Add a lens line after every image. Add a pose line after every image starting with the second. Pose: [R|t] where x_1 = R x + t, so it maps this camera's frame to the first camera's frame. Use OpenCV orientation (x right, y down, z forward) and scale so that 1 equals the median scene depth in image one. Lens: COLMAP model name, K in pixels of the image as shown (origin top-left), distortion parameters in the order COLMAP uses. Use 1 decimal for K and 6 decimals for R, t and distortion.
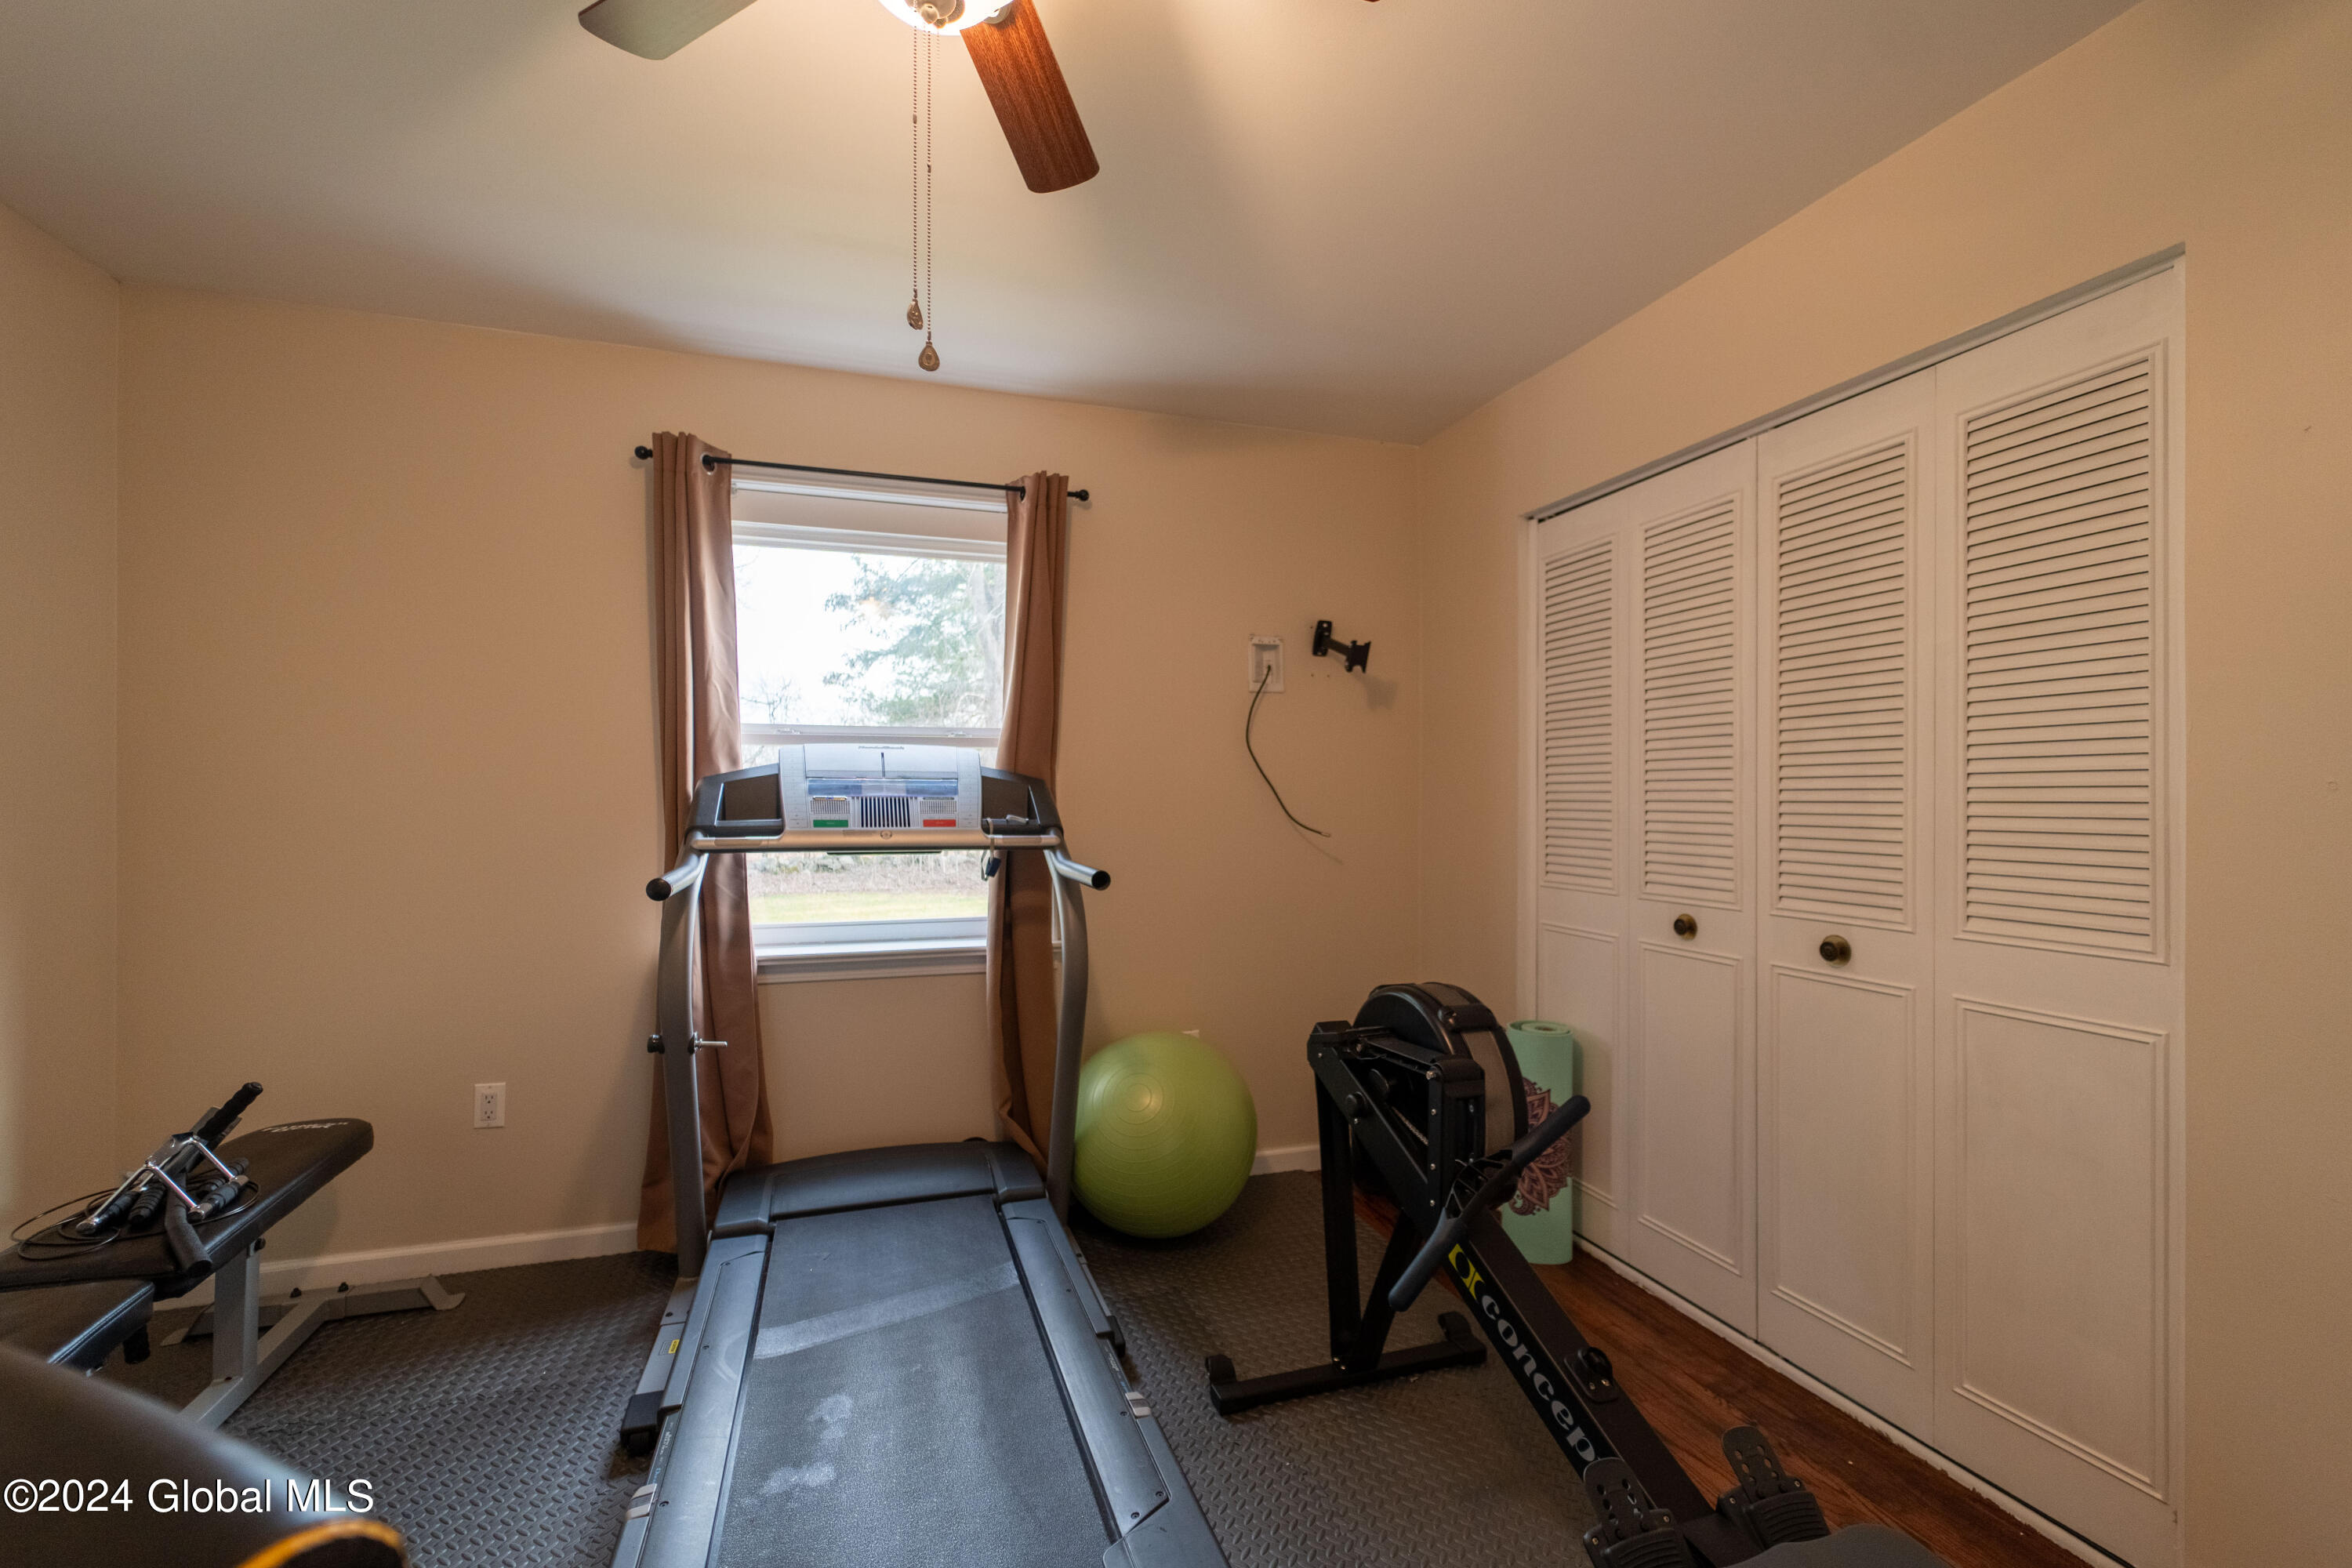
lens RADIAL K [[990.6, 0, 1175.2], [0, 990.6, 809.8], [0, 0, 1]] dist [-0.001731, -0.000160]
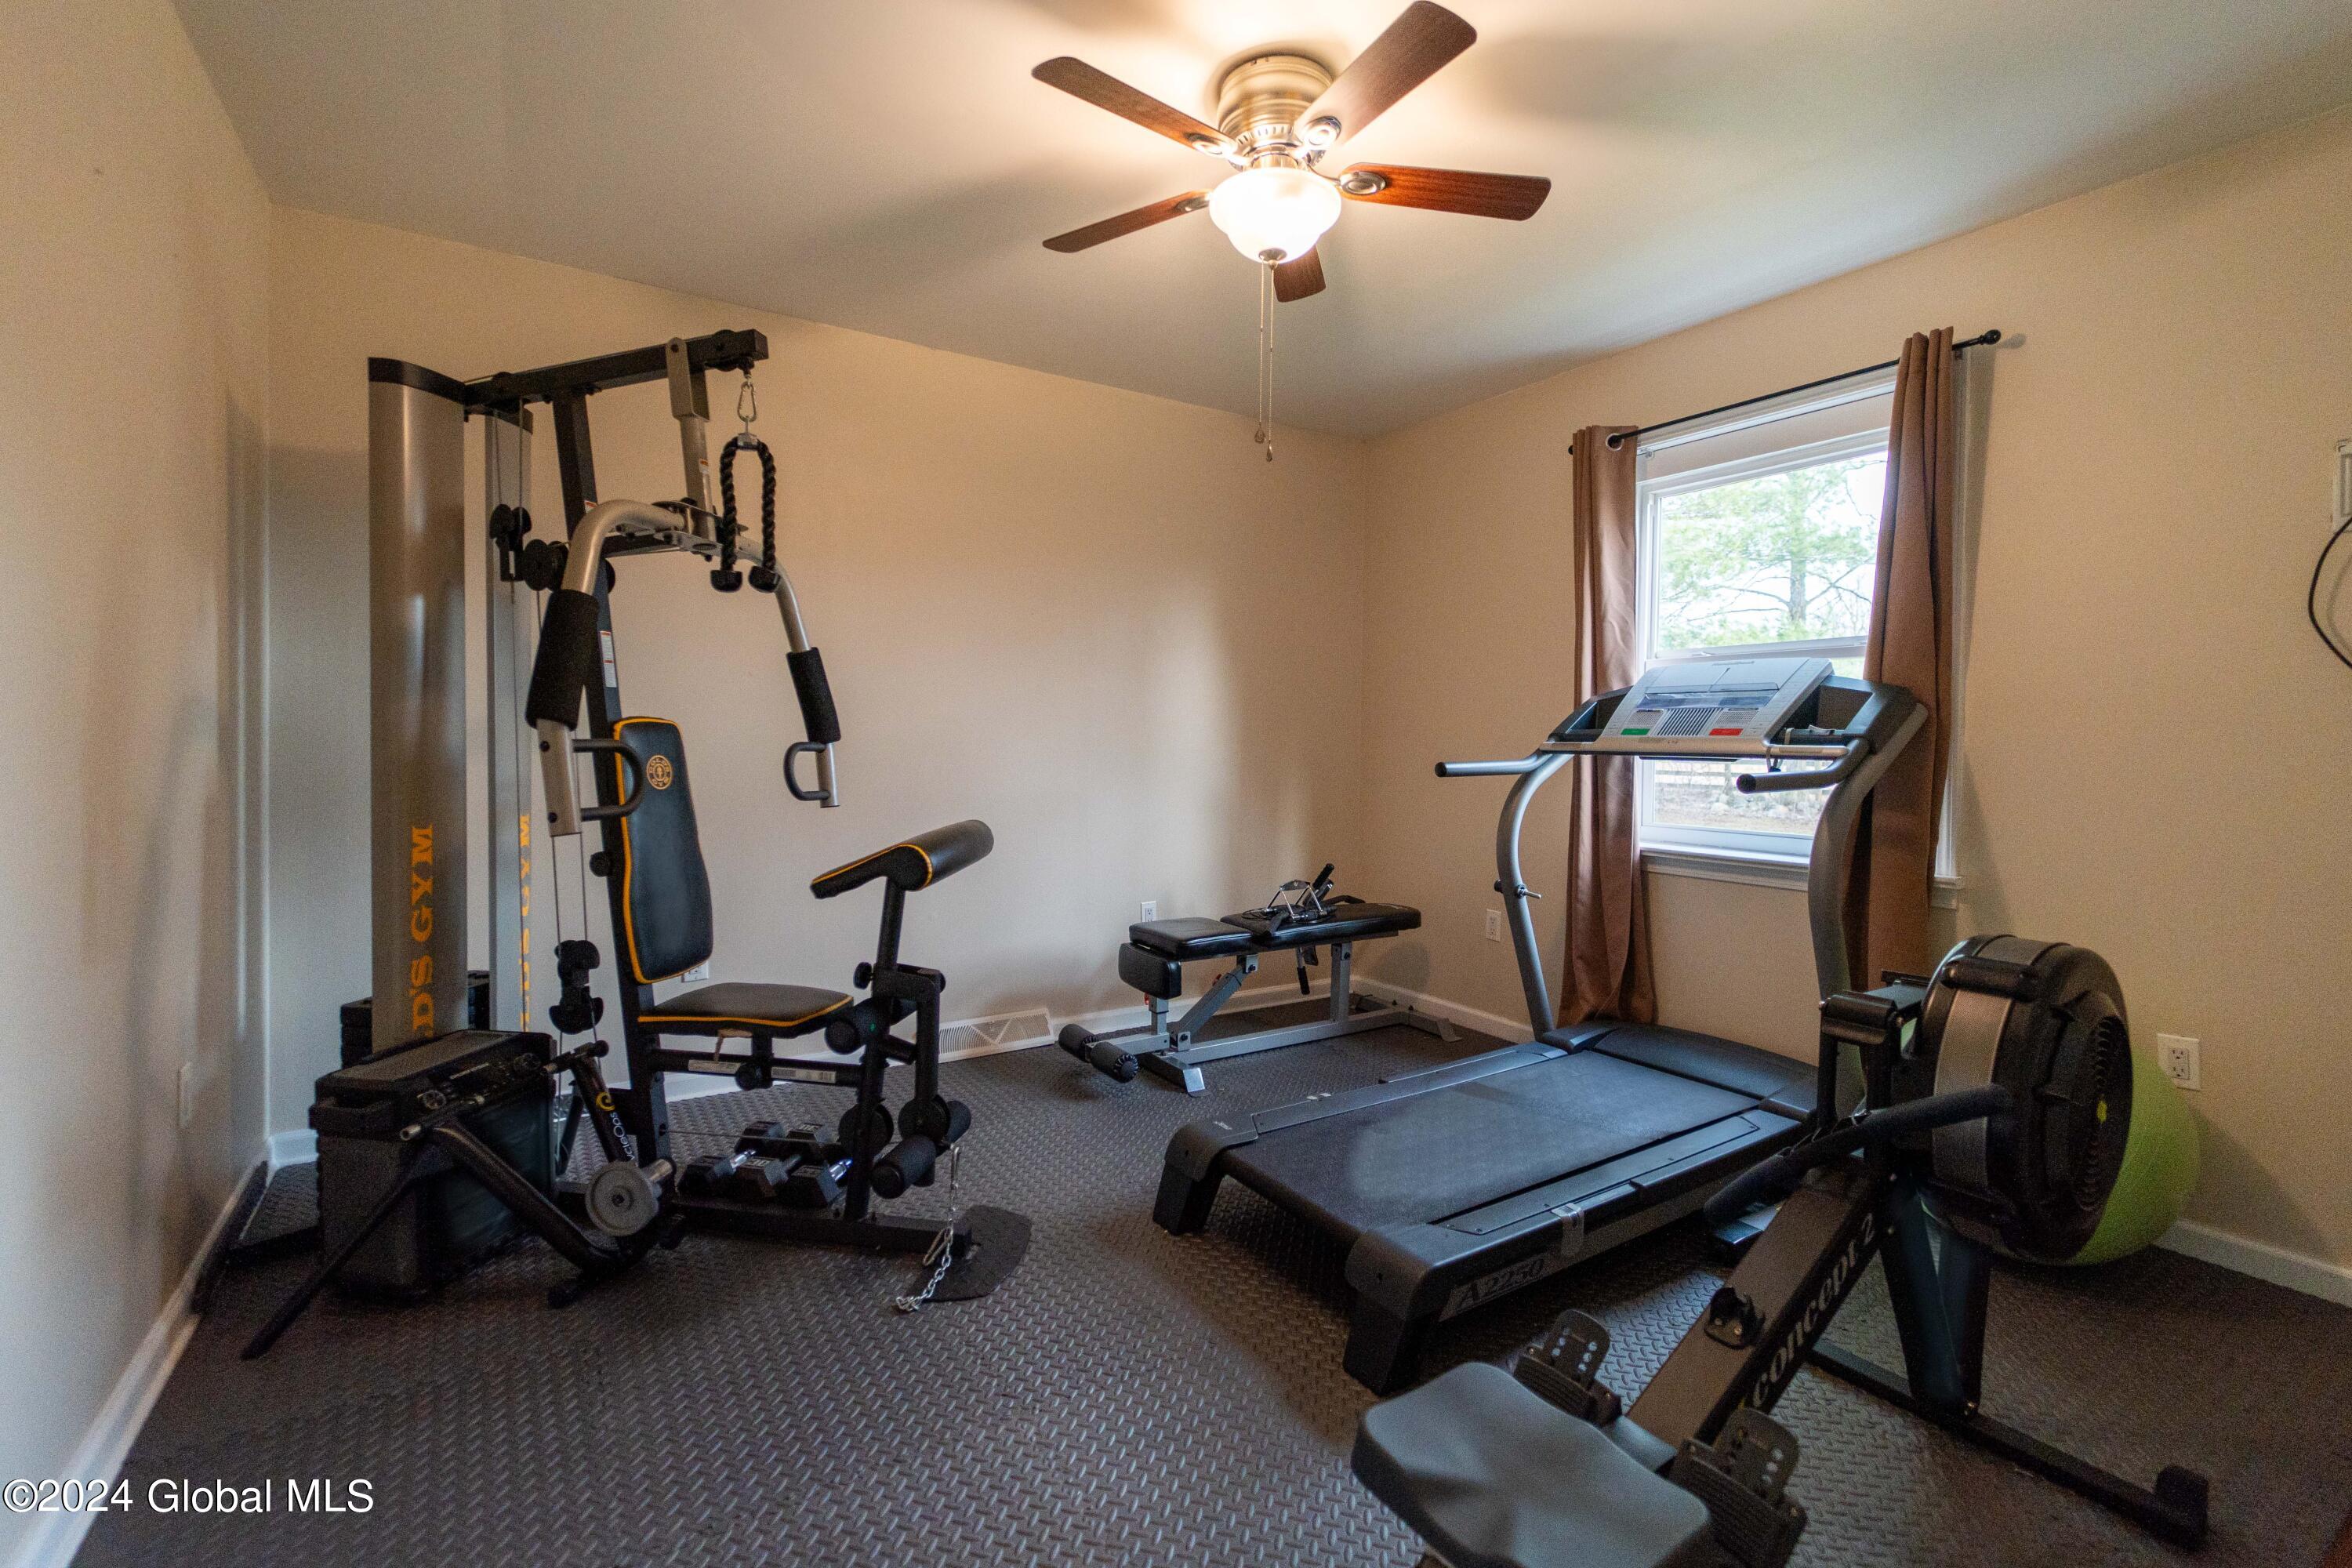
lens RADIAL K [[967.1, 0, 1150.3], [0, 967.1, 761.5], [0, 0, 1]] dist [-0.000179, 0.000247]
pose [[0.257483, 0.029961, -0.965818, 0.552344], [-0.015738, 0.999517, 0.026811, 0.024735], [0.966155, 0.008297, 0.257830, 0.132748]]
